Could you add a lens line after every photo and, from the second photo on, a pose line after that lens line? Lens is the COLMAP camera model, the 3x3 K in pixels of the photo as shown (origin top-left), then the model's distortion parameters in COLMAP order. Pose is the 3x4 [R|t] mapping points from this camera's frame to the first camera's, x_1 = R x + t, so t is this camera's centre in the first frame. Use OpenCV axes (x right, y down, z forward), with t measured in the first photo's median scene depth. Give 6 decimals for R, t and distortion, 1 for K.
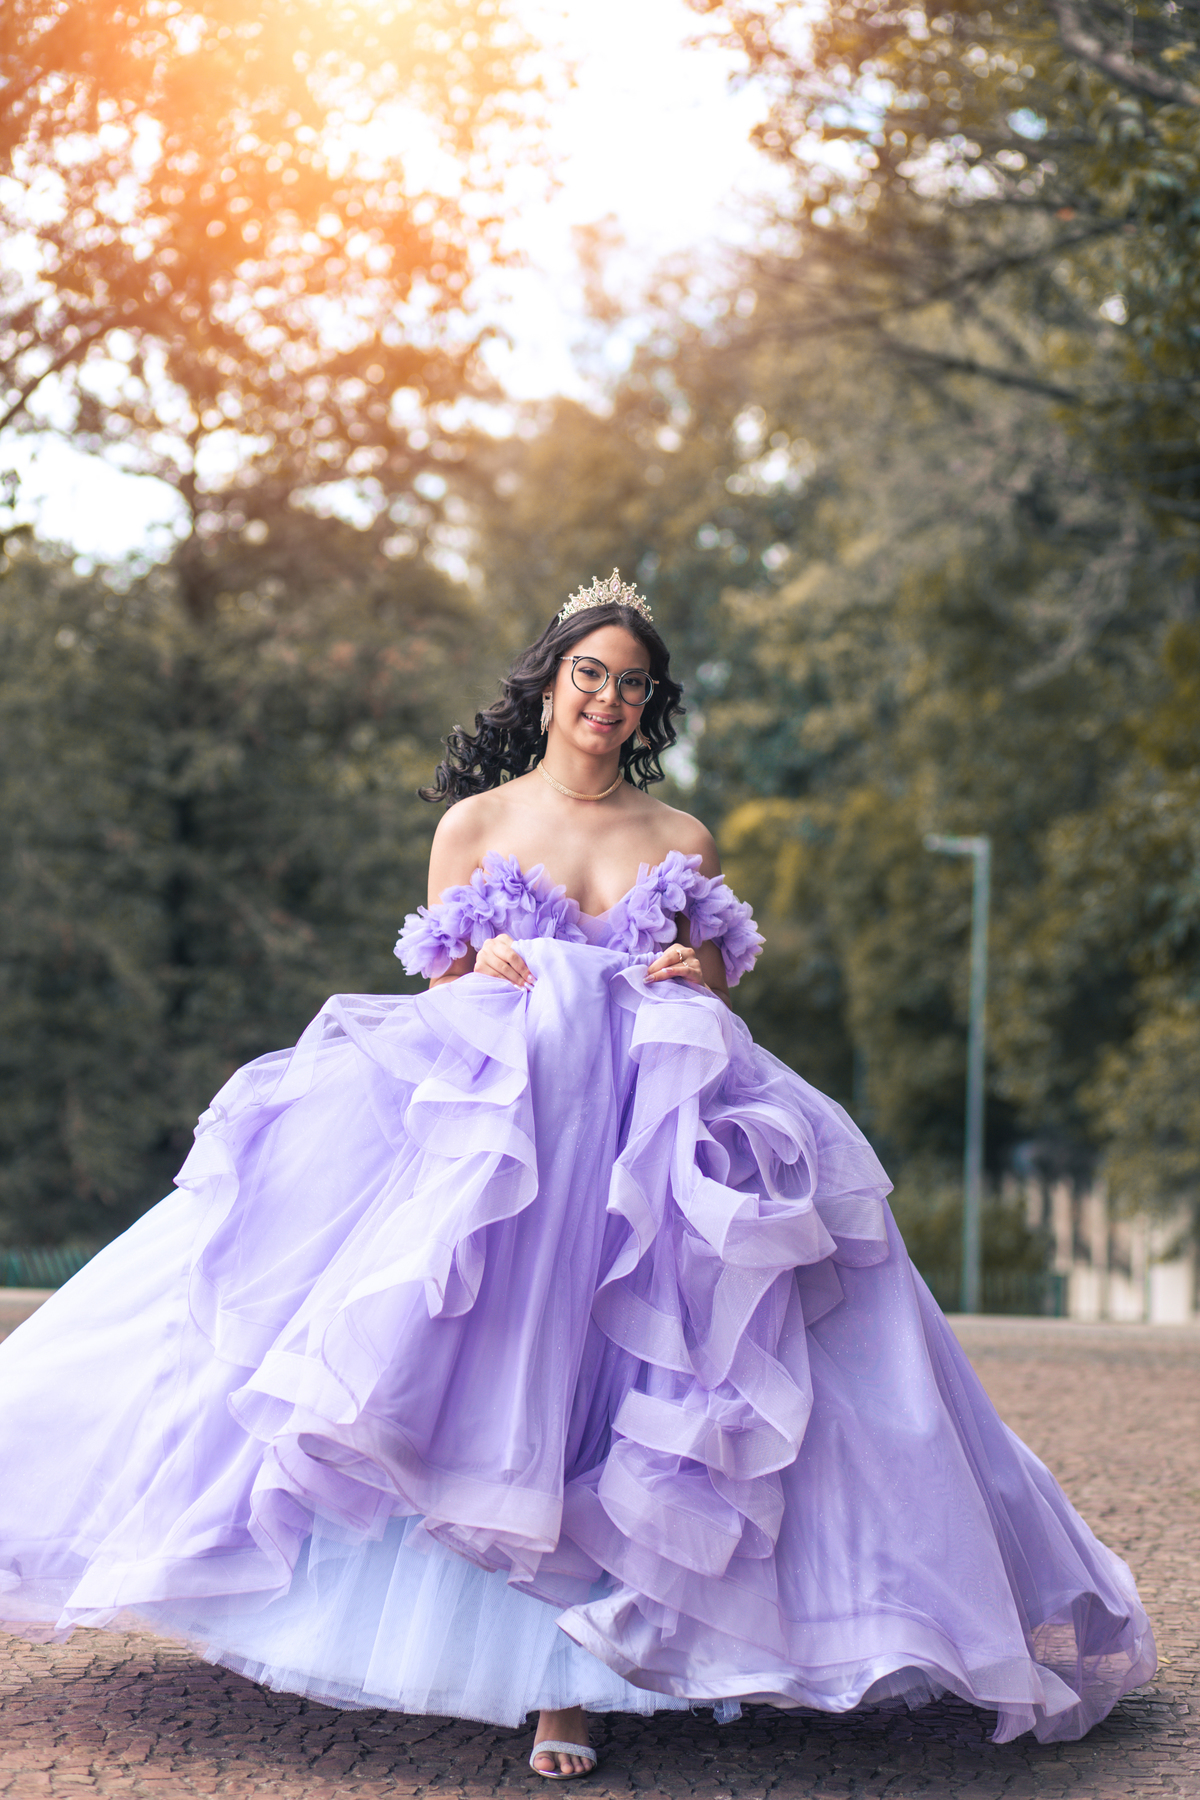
lens RADIAL K [[4973.3, 0, 600.0], [0, 4973.3, 900.0], [0, 0, 1]] dist [-0.007862, 0.538044]
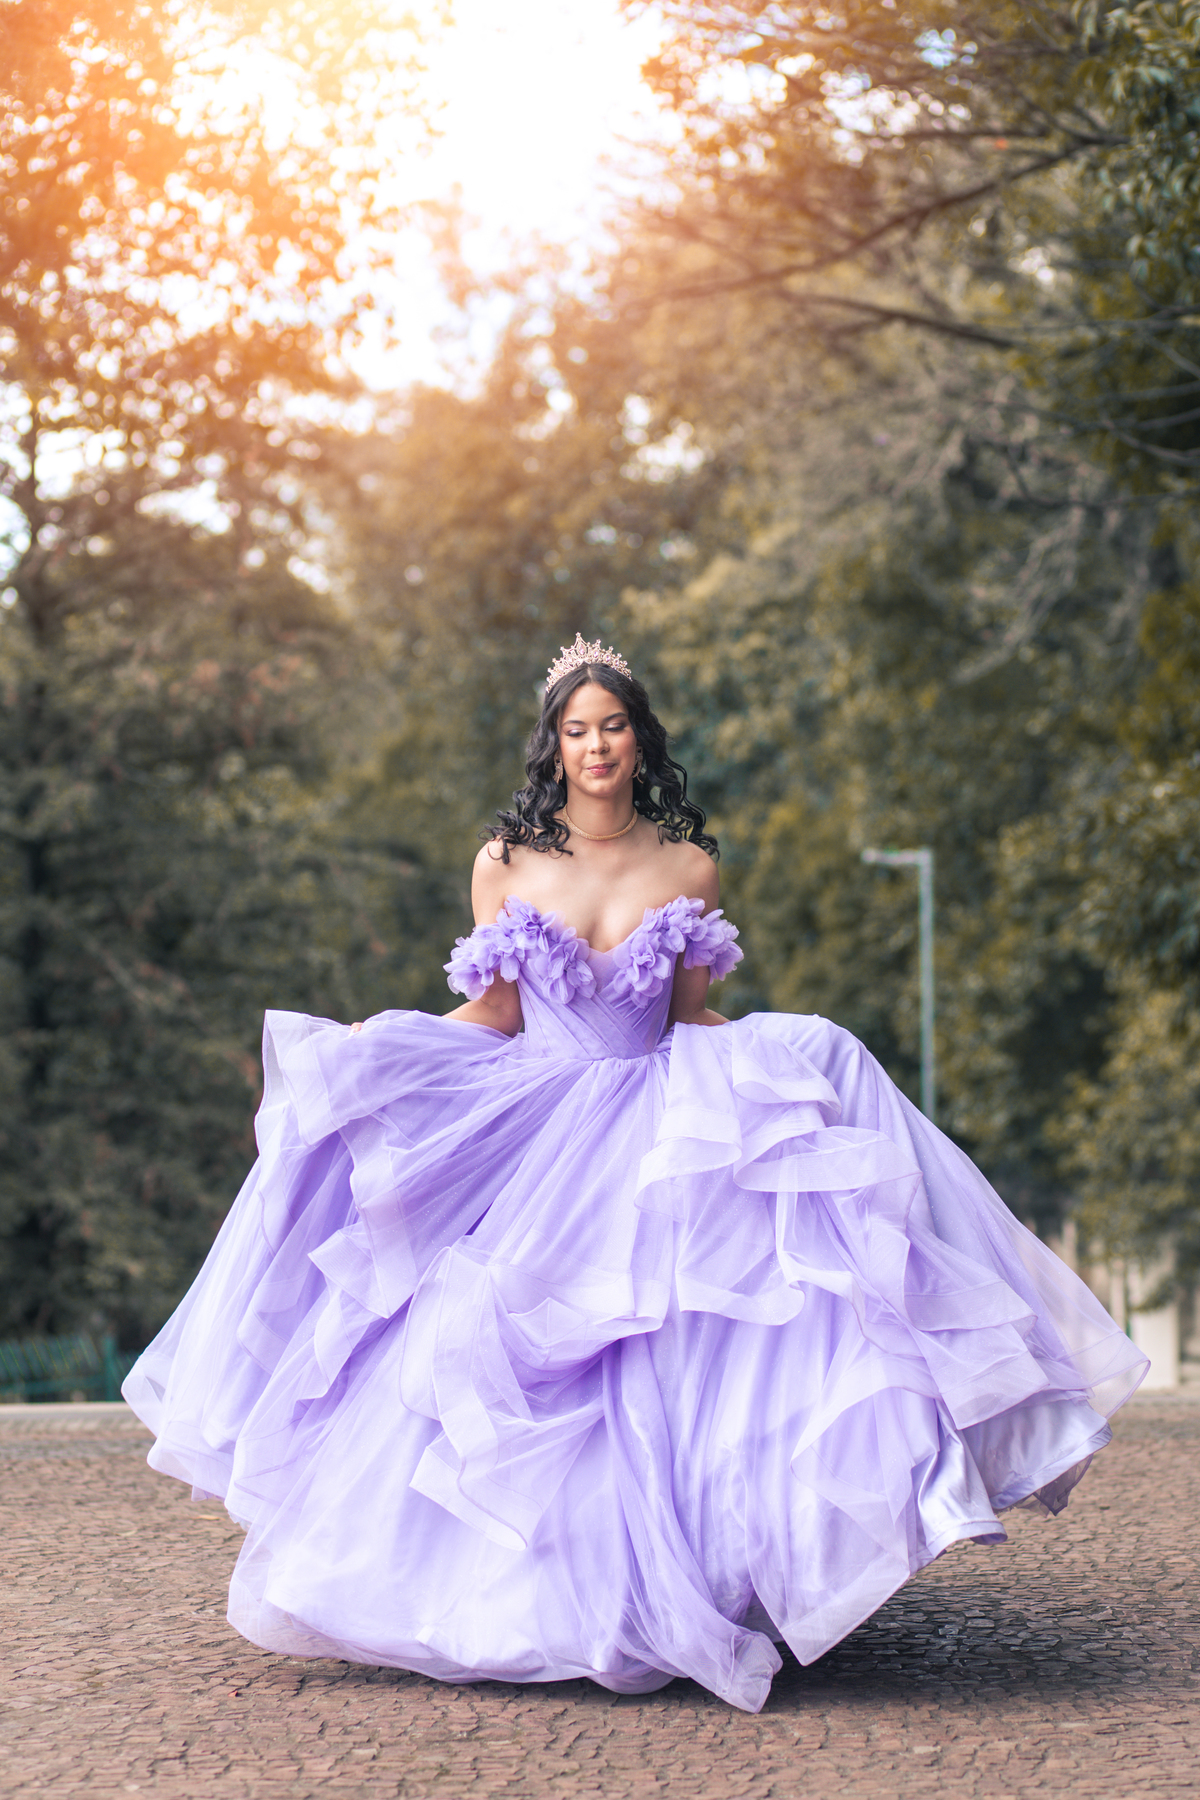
lens RADIAL K [[4973.3, 0, 600.0], [0, 4973.3, 900.0], [0, 0, 1]] dist [-0.007862, 0.538044]
pose [[0.998236, -0.041895, 0.042063, -0.020220], [0.042343, 0.999055, -0.009822, 0.003145], [-0.041612, 0.011586, 0.999067, 0.098909]]
